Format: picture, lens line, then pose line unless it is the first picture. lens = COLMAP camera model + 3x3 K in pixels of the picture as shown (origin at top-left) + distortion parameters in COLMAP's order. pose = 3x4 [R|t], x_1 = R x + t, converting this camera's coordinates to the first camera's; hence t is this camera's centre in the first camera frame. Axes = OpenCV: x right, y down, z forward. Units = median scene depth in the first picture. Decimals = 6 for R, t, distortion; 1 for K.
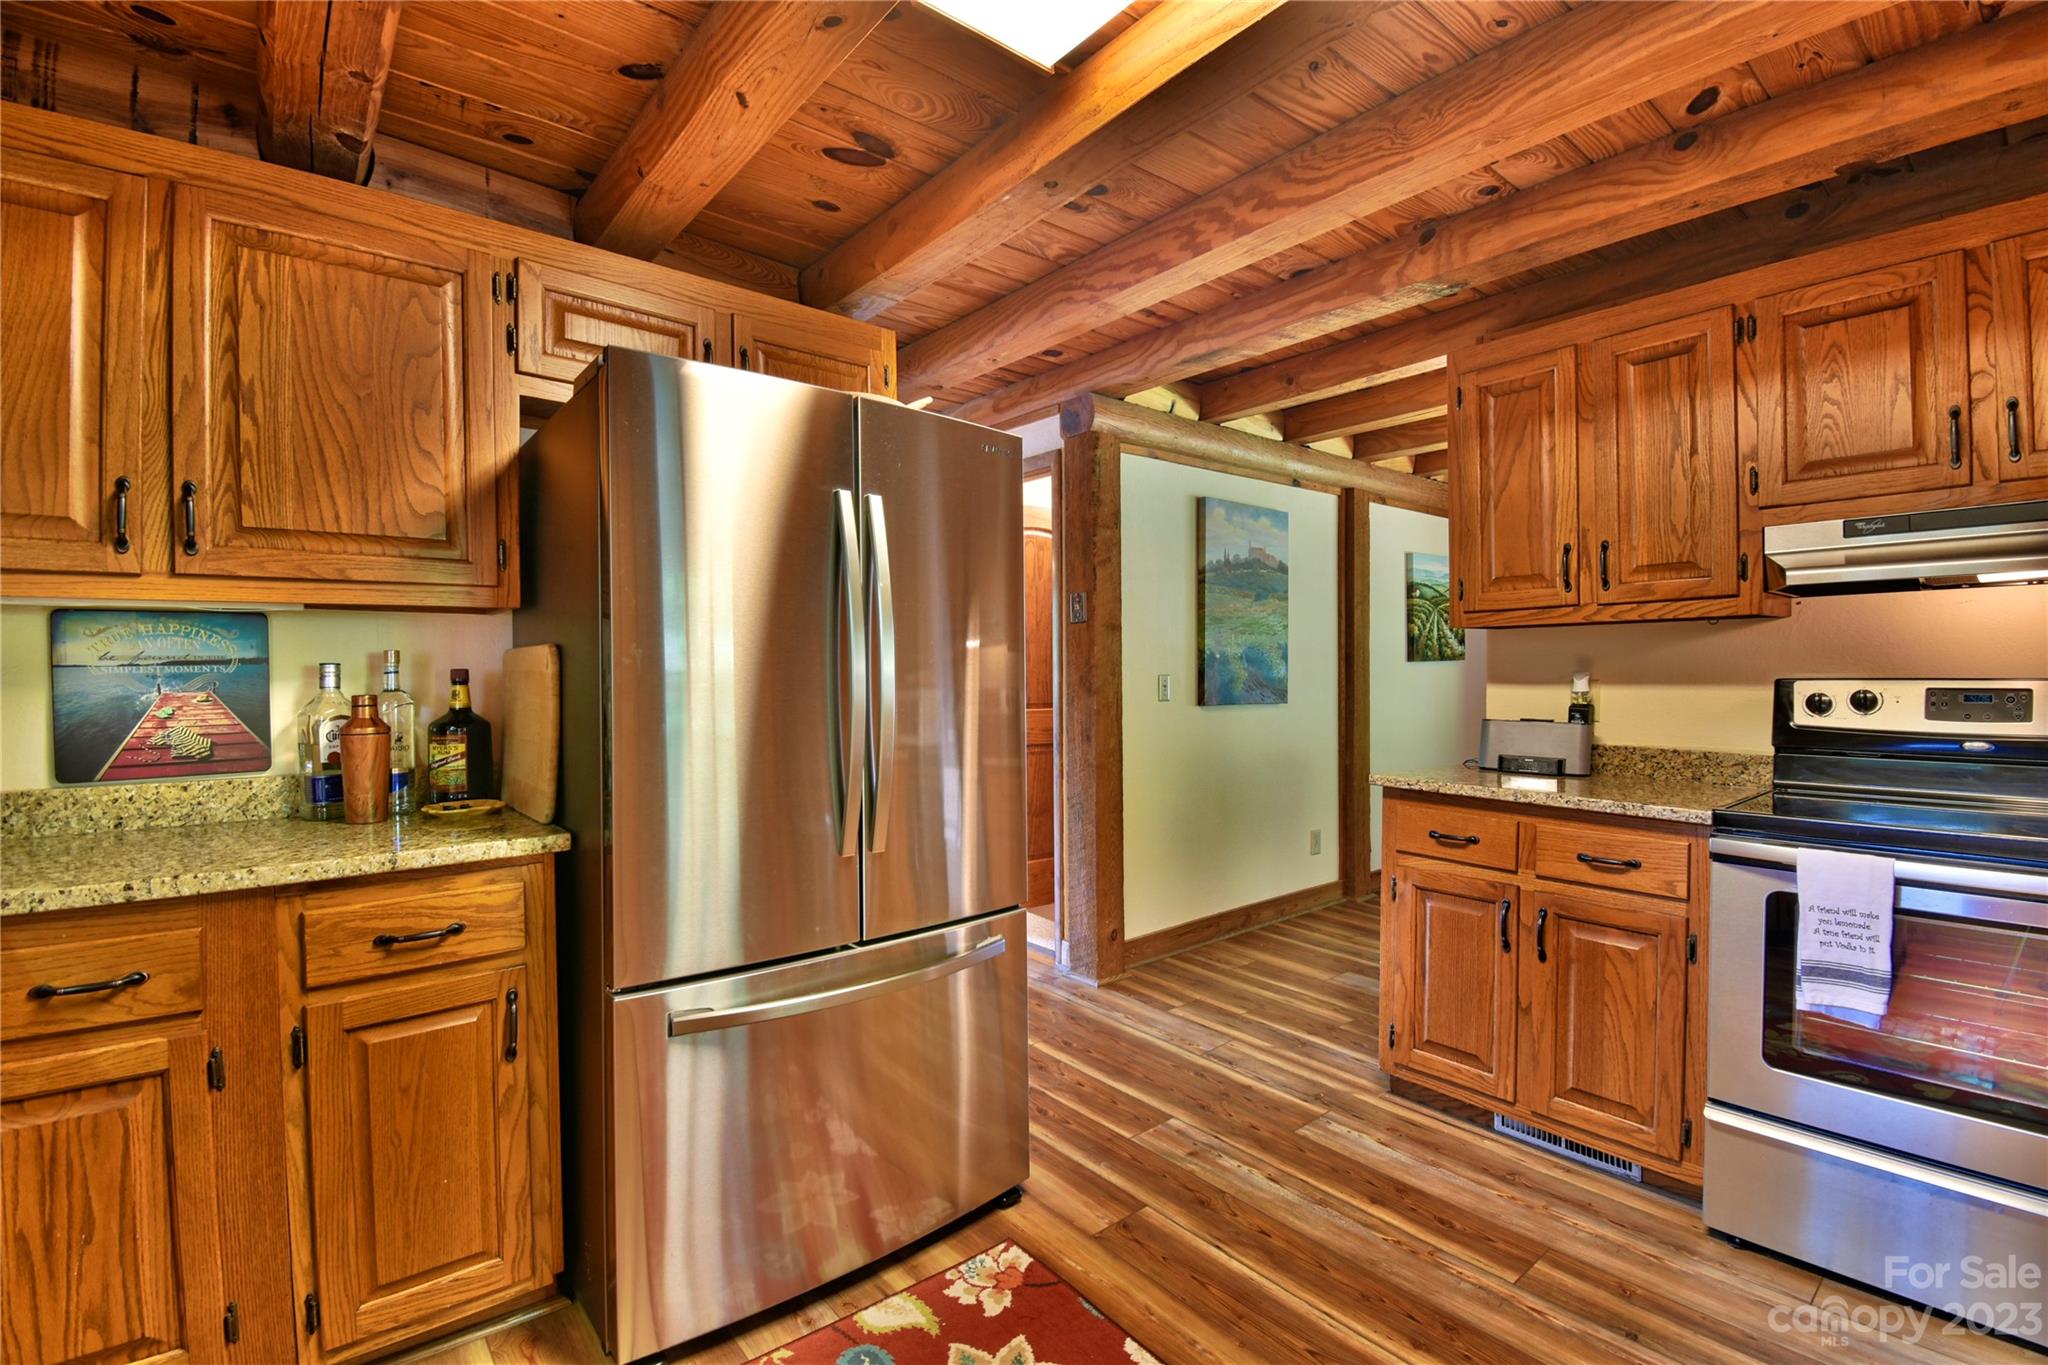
lens RADIAL K [[903.5, 0, 1031.7], [0, 903.5, 679.3], [0, 0, 1]] dist [0.021107, -0.026503]
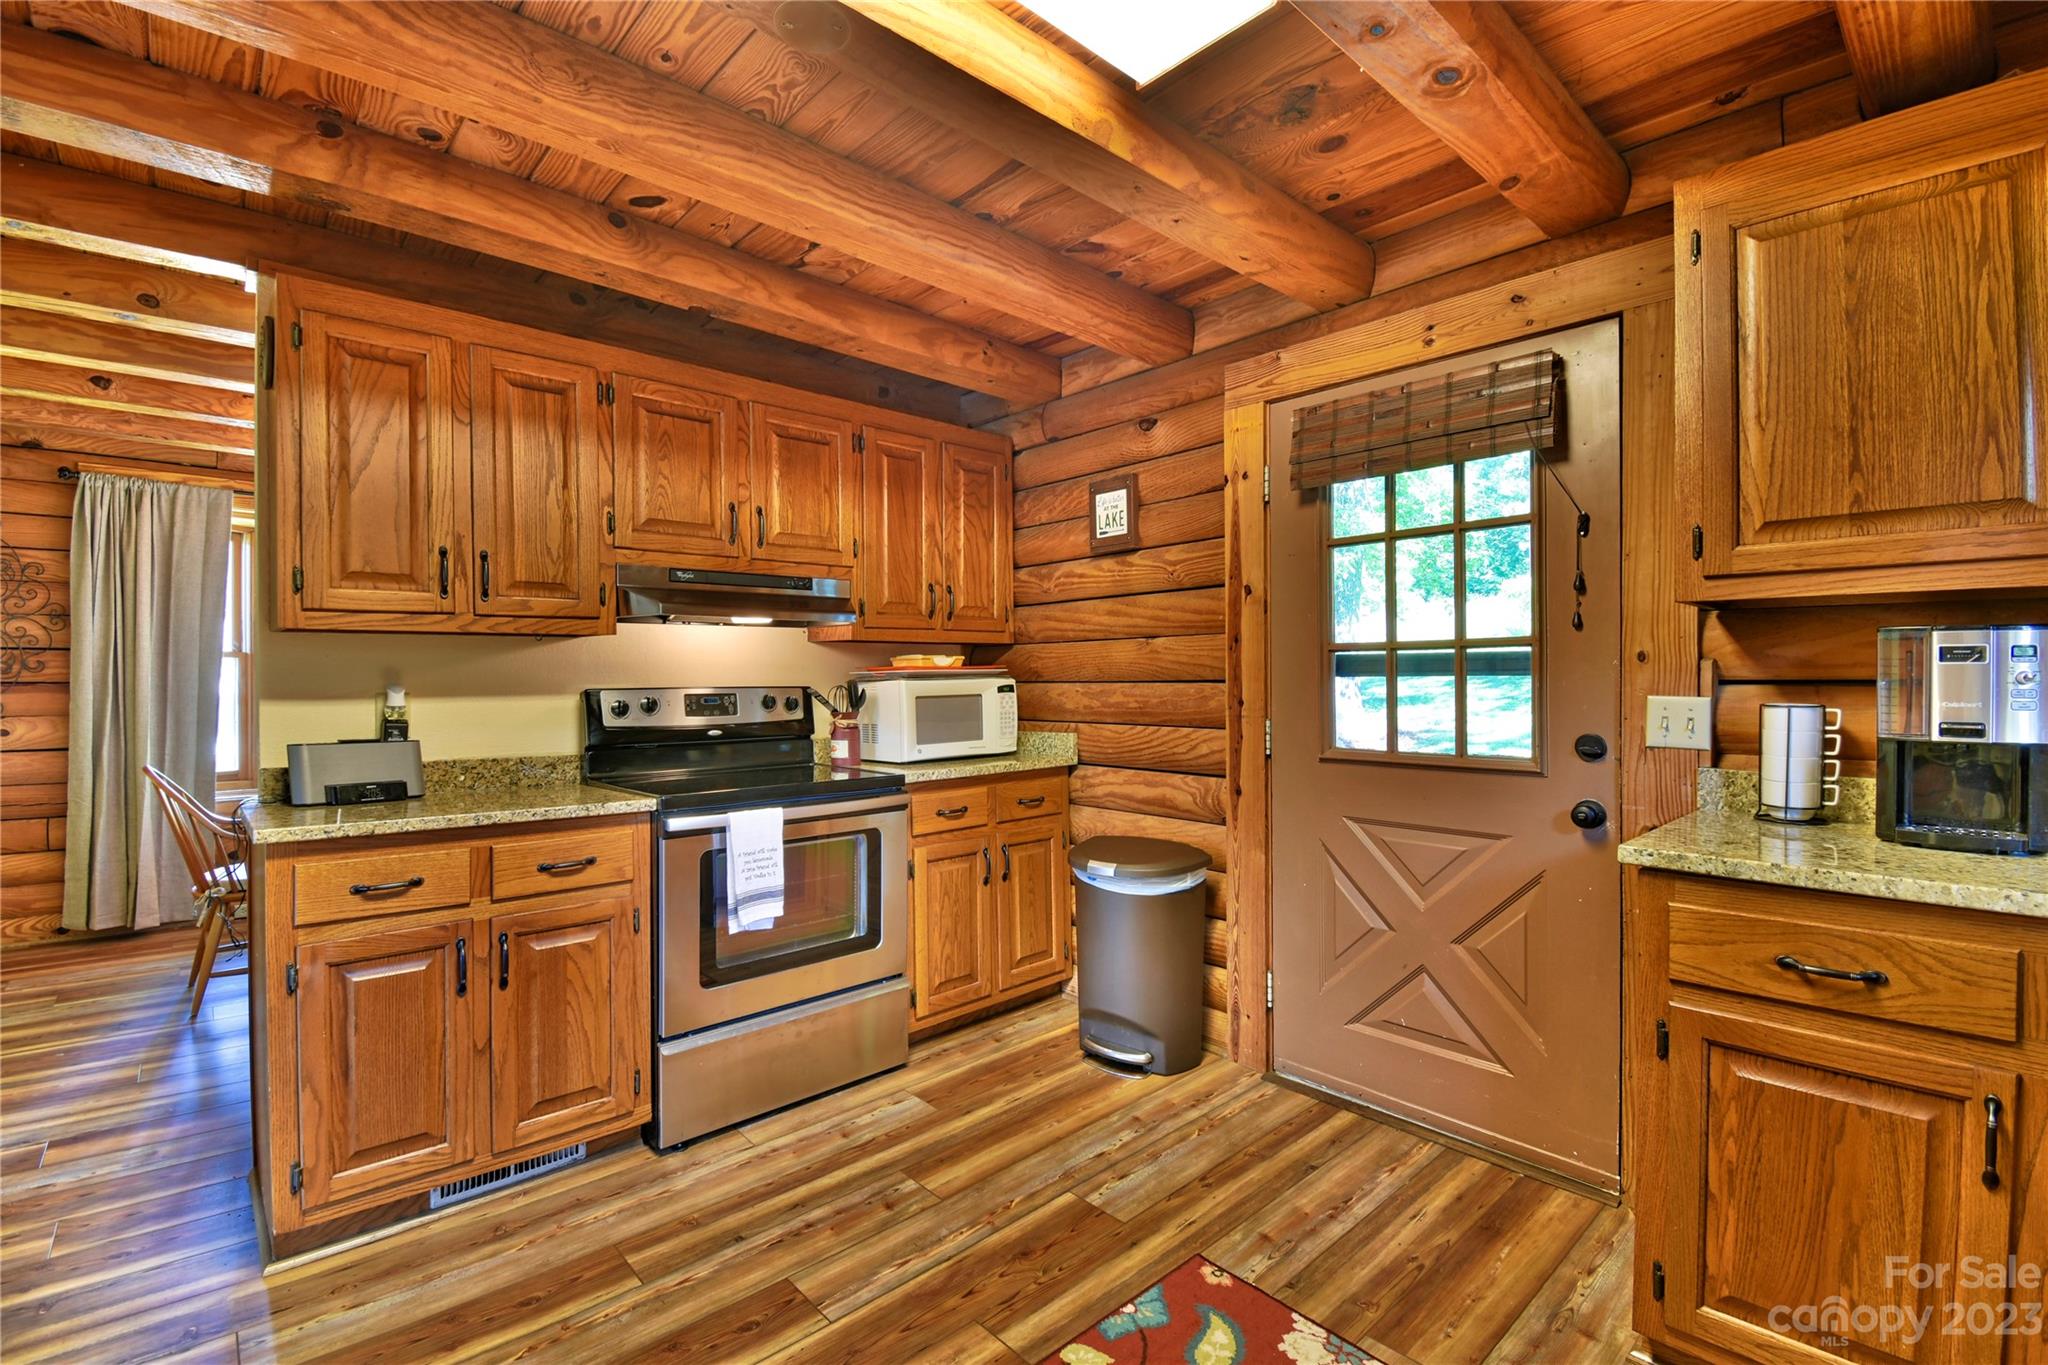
lens RADIAL K [[903.5, 0, 1031.7], [0, 903.5, 679.3], [0, 0, 1]] dist [0.021107, -0.026503]
pose [[-0.048689, 0.003313, 0.998808, -0.413491], [0.015278, 0.999880, -0.002571, -0.001524], [-0.998697, 0.015135, -0.048734, 0.491591]]
